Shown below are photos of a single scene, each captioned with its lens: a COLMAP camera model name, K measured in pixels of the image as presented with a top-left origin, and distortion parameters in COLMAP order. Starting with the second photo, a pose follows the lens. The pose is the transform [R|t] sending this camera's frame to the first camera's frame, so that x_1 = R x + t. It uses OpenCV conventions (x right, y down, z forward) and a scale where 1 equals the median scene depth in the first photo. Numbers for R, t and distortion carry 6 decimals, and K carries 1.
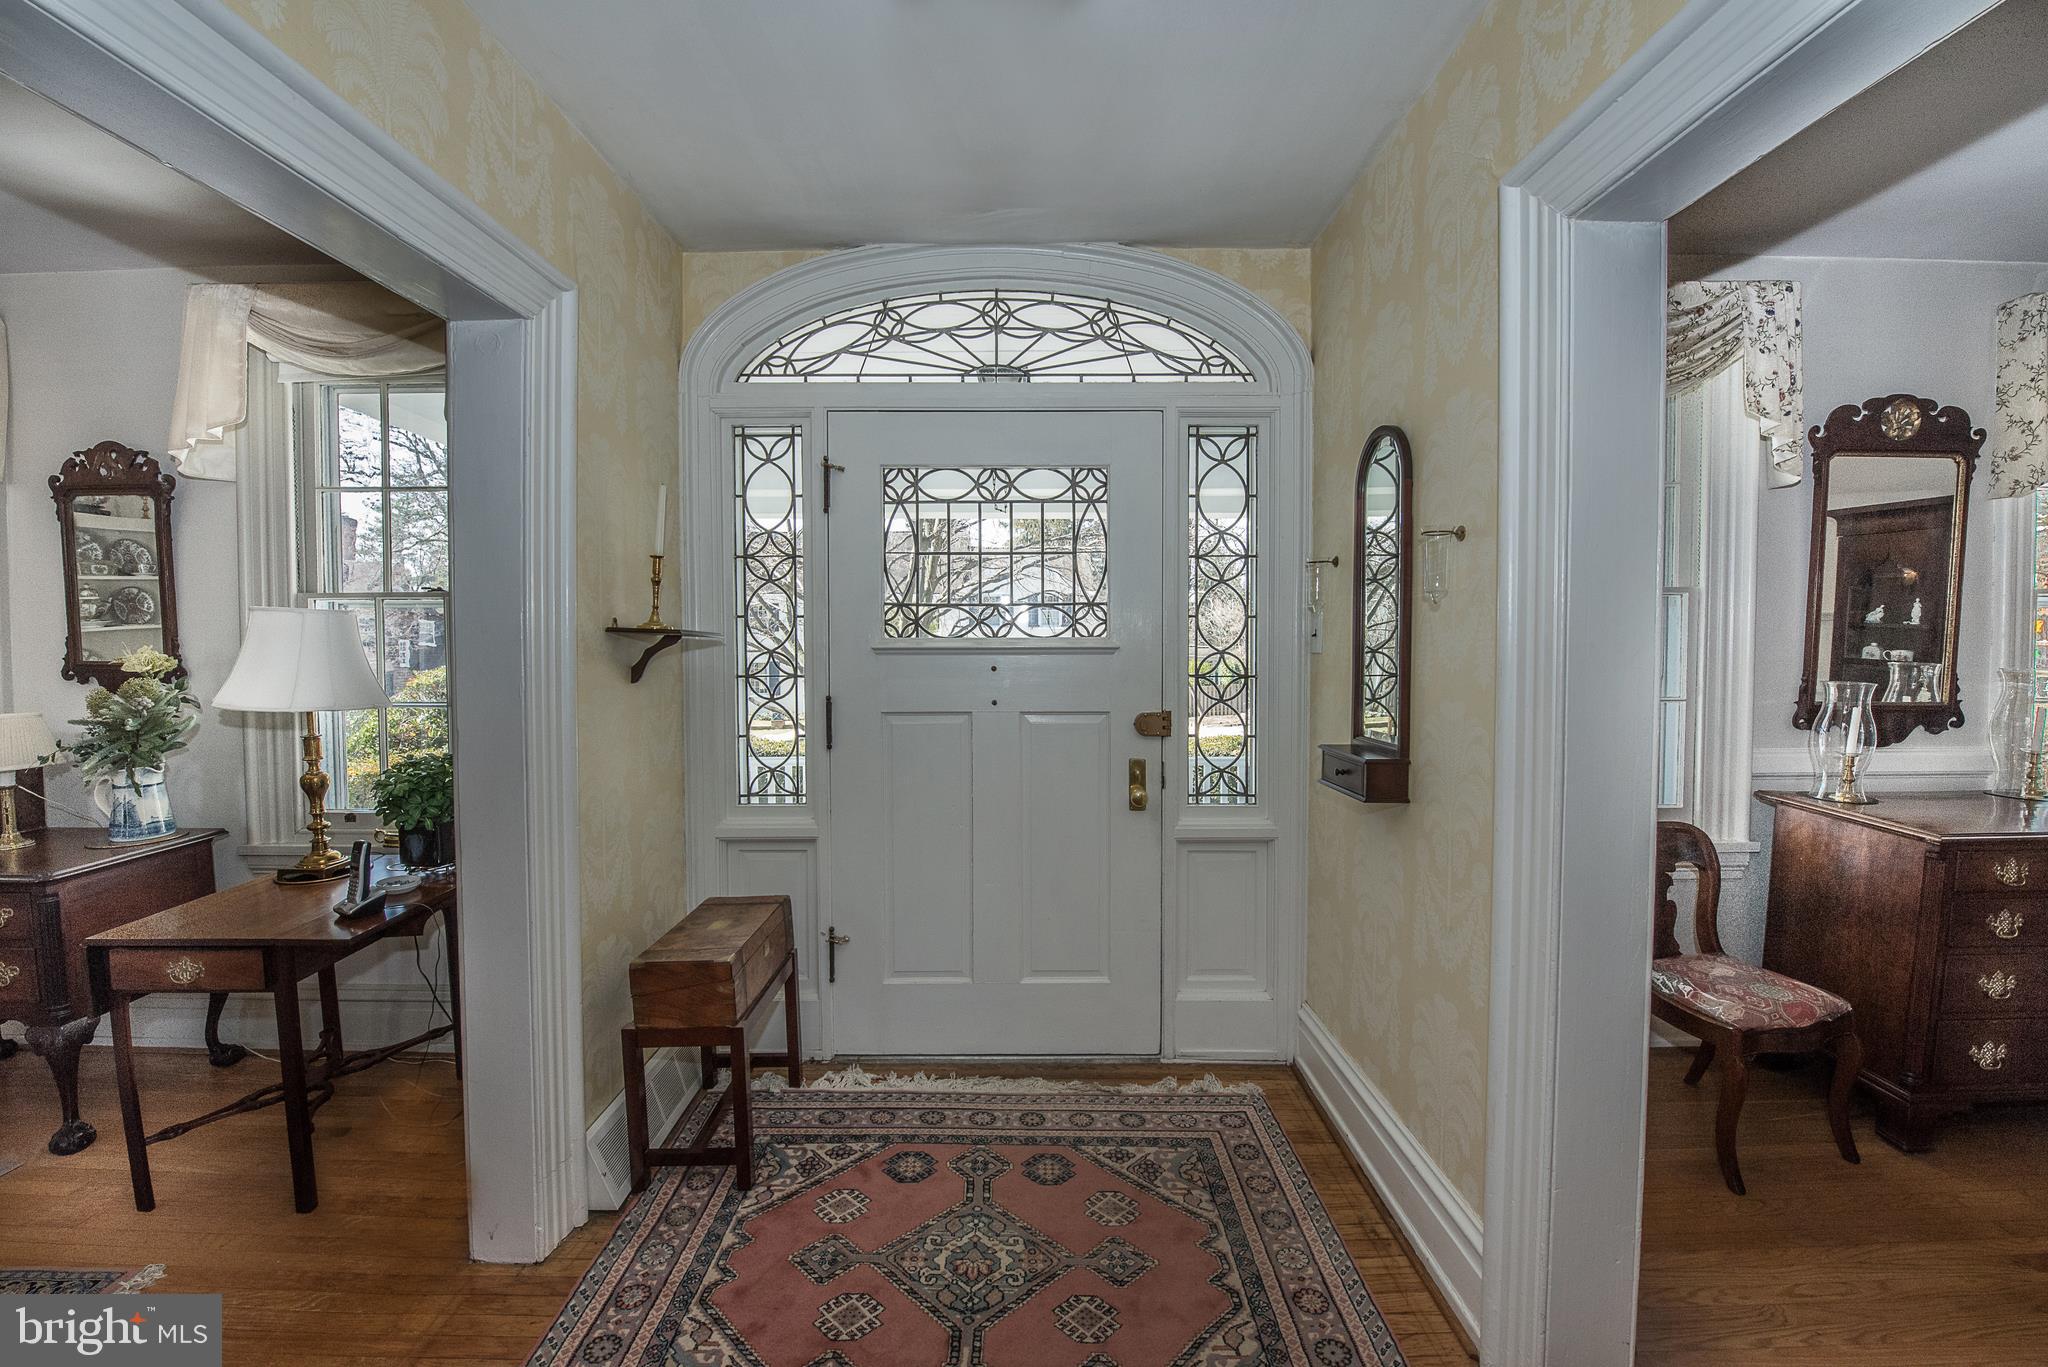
lens RADIAL K [[816.0, 0, 1028.8], [0, 816.0, 682.3], [0, 0, 1]] dist [-0.017740, -0.000534]
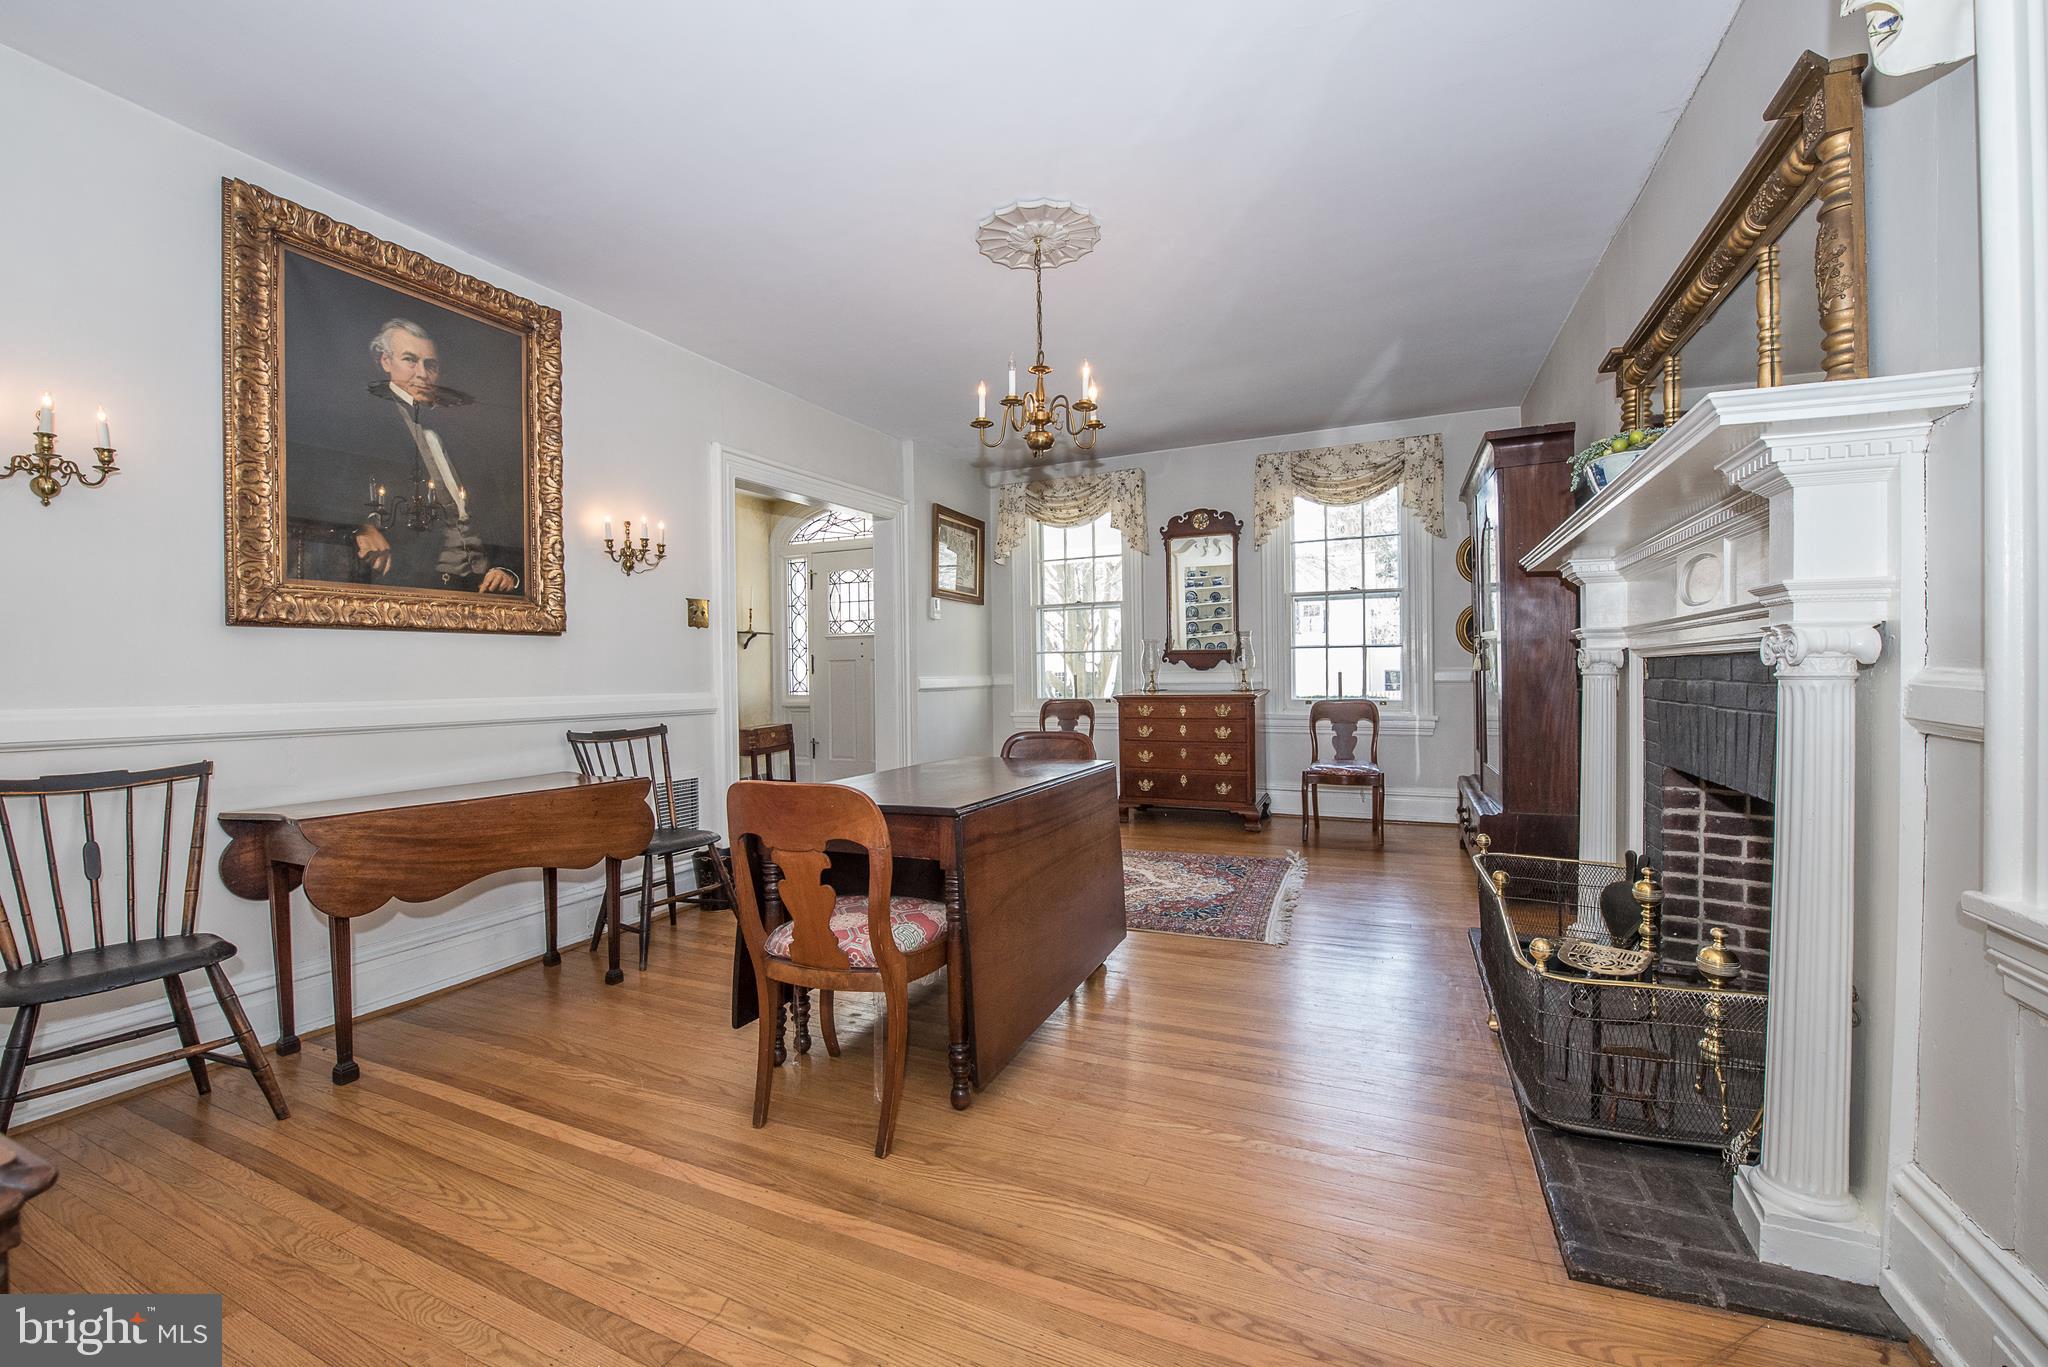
lens RADIAL K [[816.0, 0, 1031.9], [0, 816.0, 689.7], [0, 0, 1]] dist [-0.017740, -0.000534]
pose [[0.918006, -0.005373, -0.396530, 1.546024], [-0.001659, 0.999847, -0.017390, 0.183790], [0.396563, 0.016622, 0.917857, -1.260907]]
